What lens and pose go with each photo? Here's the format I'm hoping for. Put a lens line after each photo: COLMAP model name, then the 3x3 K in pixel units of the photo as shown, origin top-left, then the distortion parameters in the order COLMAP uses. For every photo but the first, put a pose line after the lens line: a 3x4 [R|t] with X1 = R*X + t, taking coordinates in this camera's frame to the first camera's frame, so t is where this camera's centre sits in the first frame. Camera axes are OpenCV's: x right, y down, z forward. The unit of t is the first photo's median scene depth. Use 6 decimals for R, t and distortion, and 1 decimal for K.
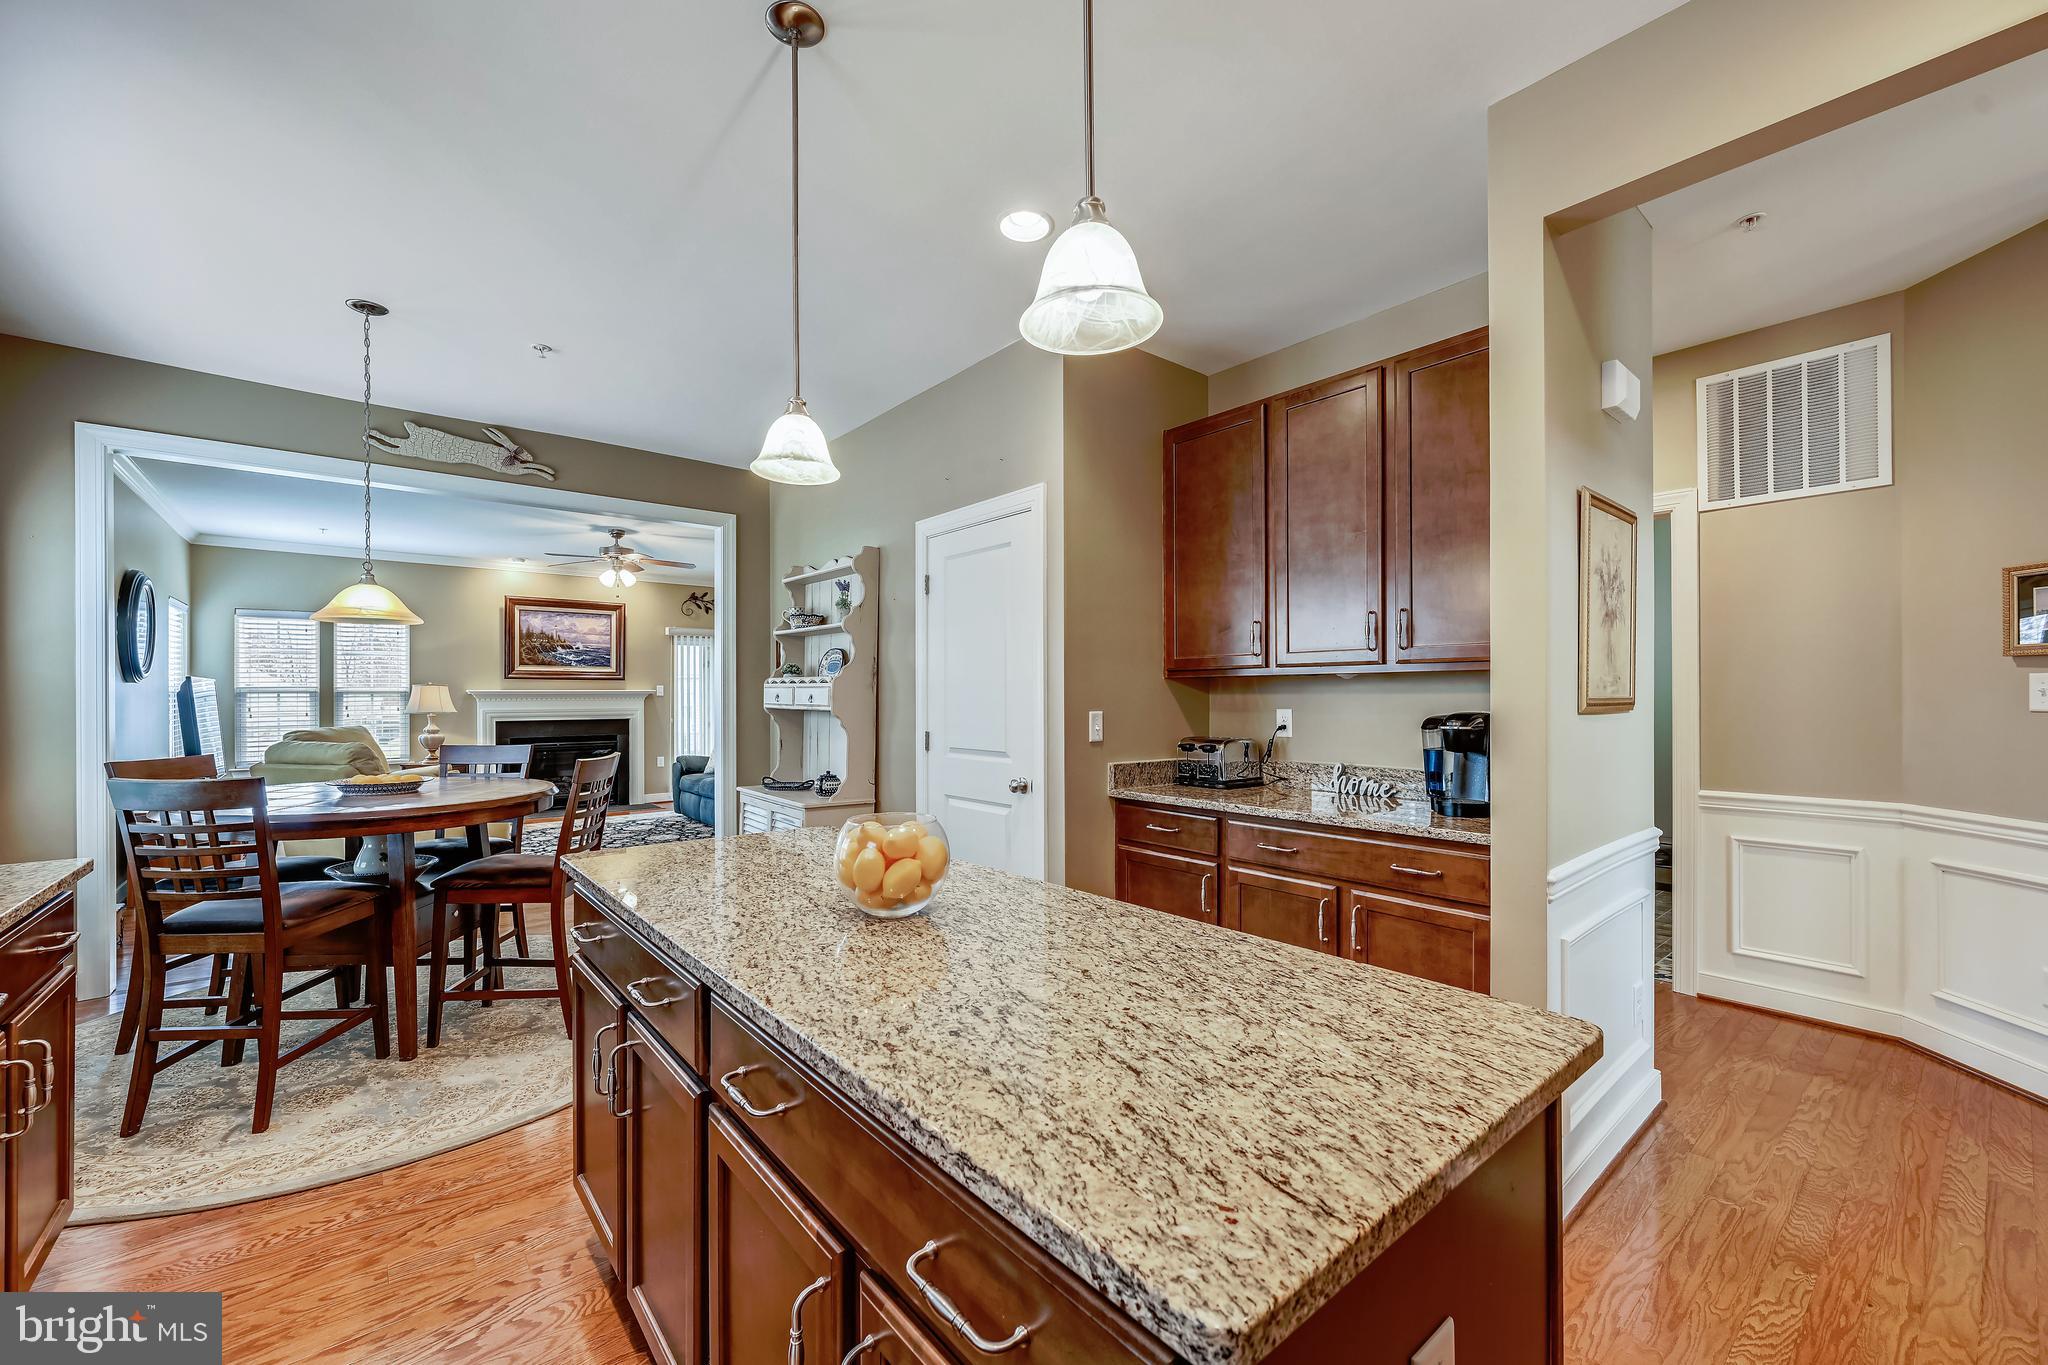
lens RADIAL K [[814.6, 0, 1040.3], [0, 814.6, 699.1], [0, 0, 1]] dist [-0.000479, 0.000113]
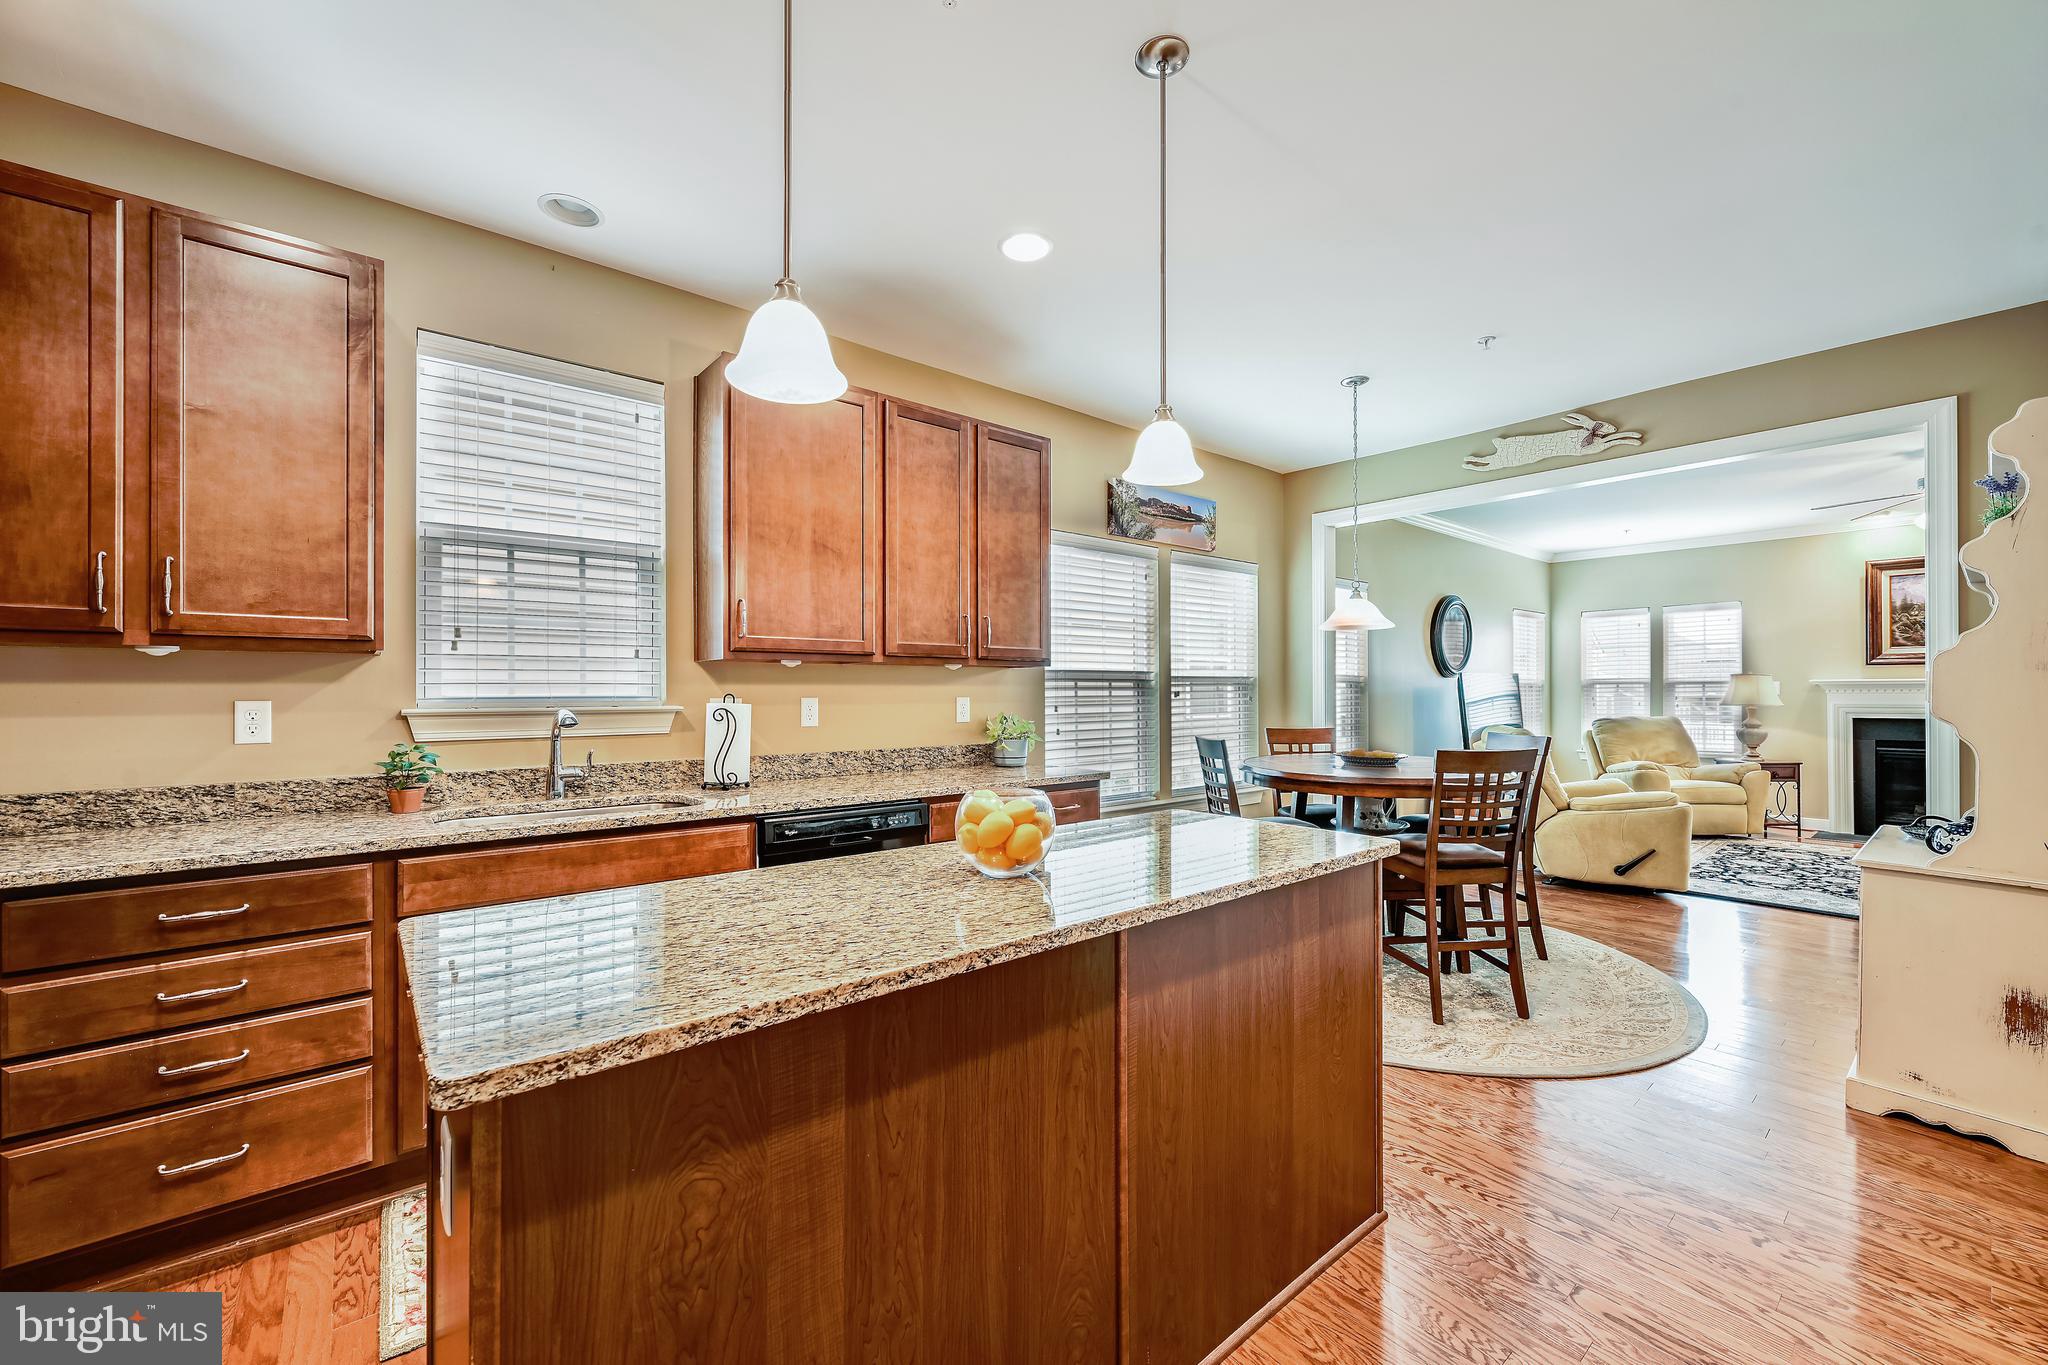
lens RADIAL K [[822.5, 0, 1010.1], [0, 822.5, 686.2], [0, 0, 1]] dist [-0.002108, 0.000610]
pose [[-0.026296, -0.004859, -0.999642, 0.323597], [-0.001280, 0.999988, -0.004827, 0.001025], [0.999653, 0.001153, -0.026302, 0.343472]]
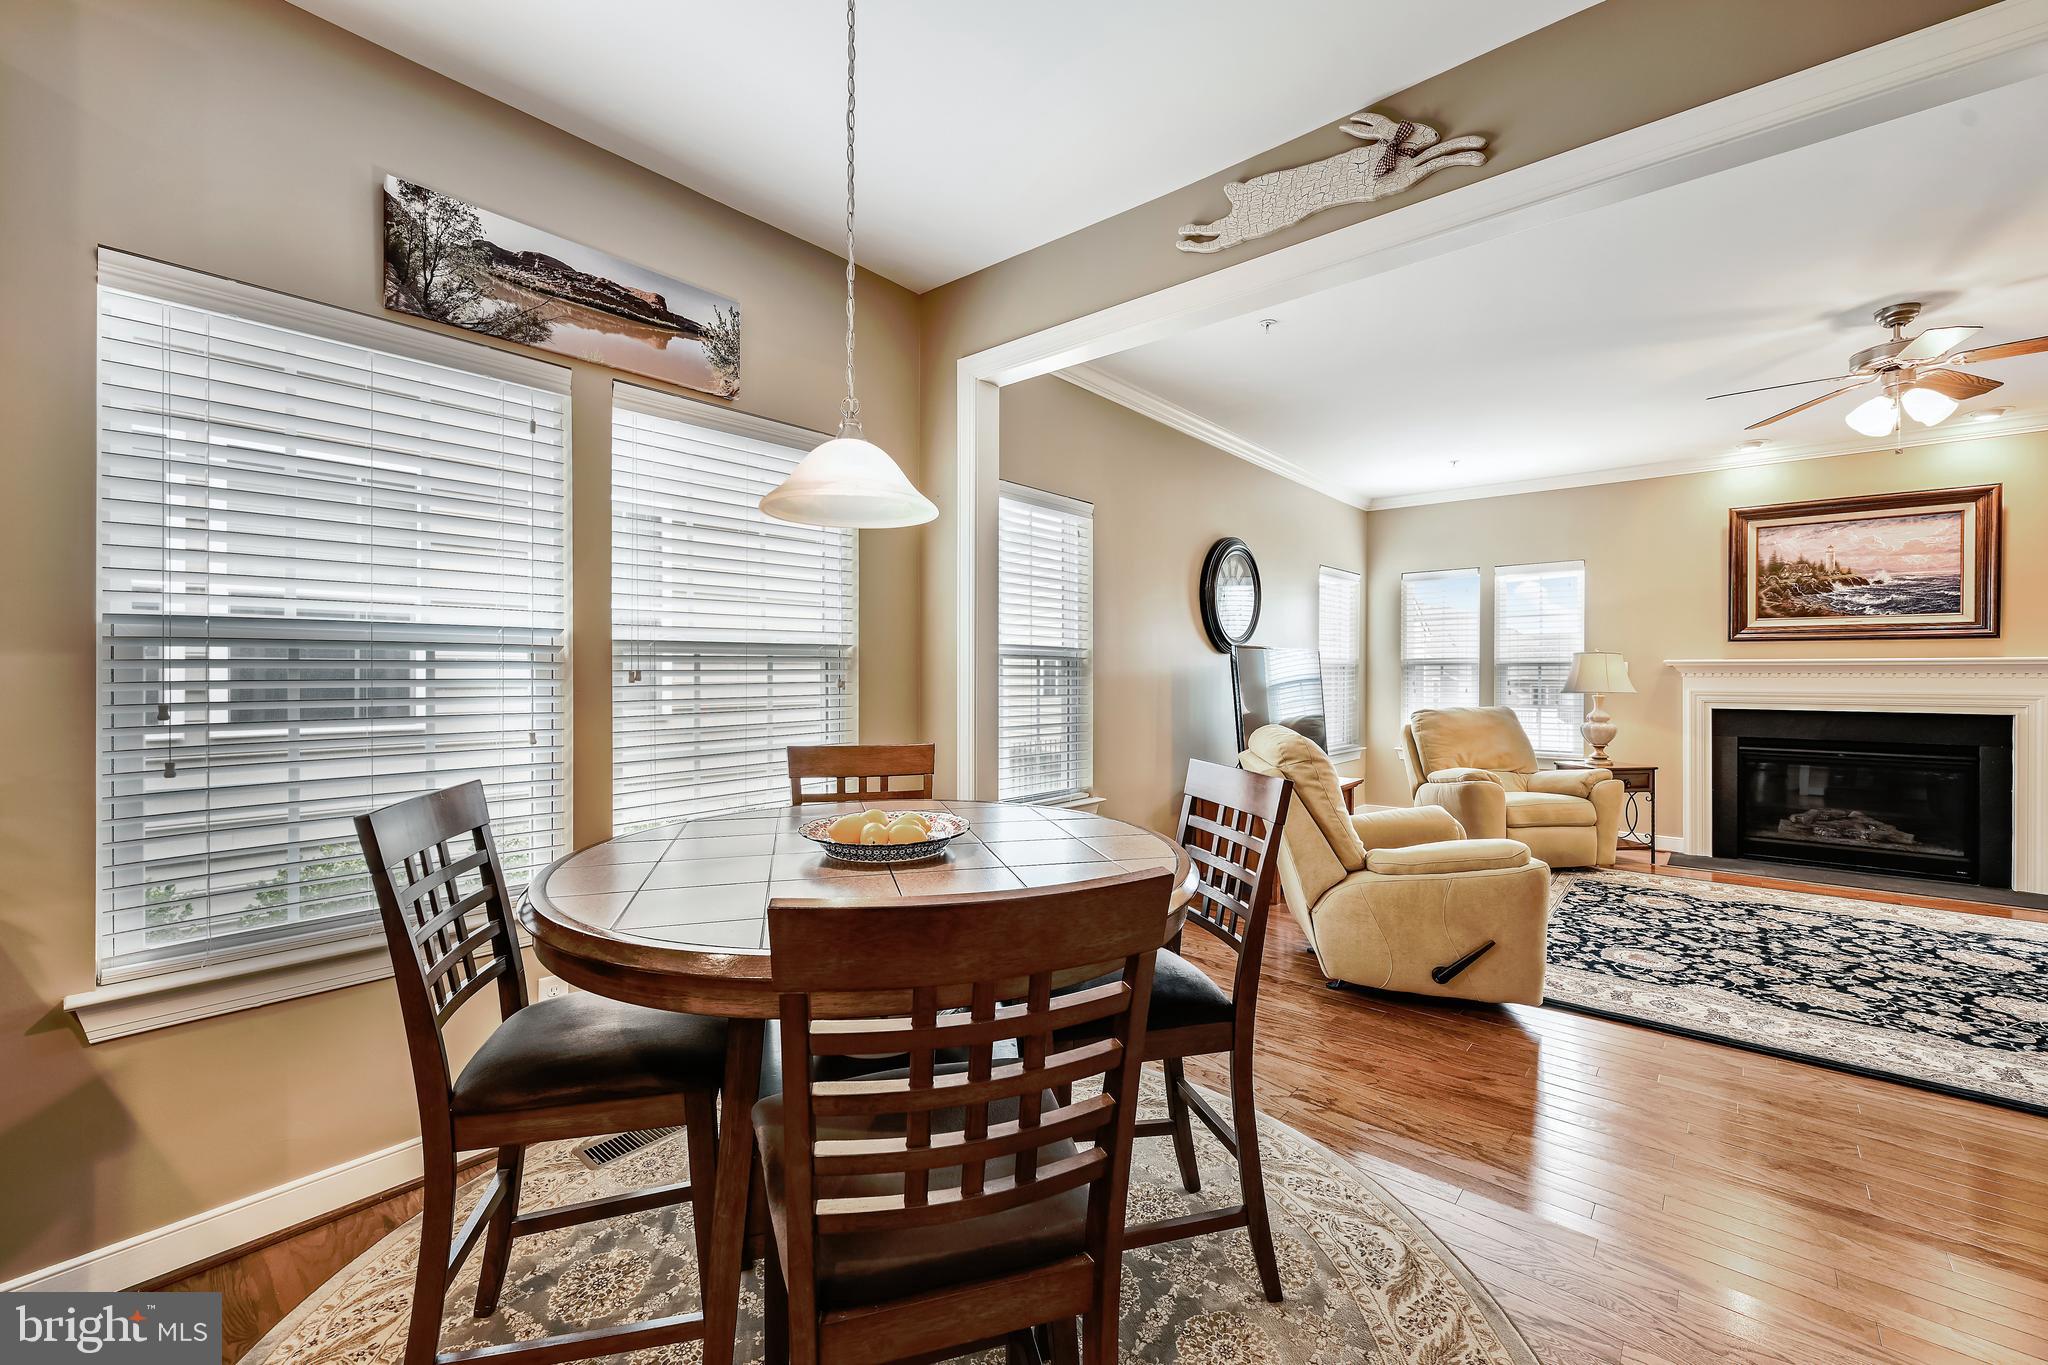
lens RADIAL K [[822.5, 0, 1032.8], [0, 822.5, 673.6], [0, 0, 1]] dist [-0.002108, 0.000610]
pose [[0.143796, 0.003886, -0.989600, -0.207981], [-0.005472, 0.999980, 0.003132, 0.001044], [0.989592, 0.004965, 0.143814, 0.721253]]
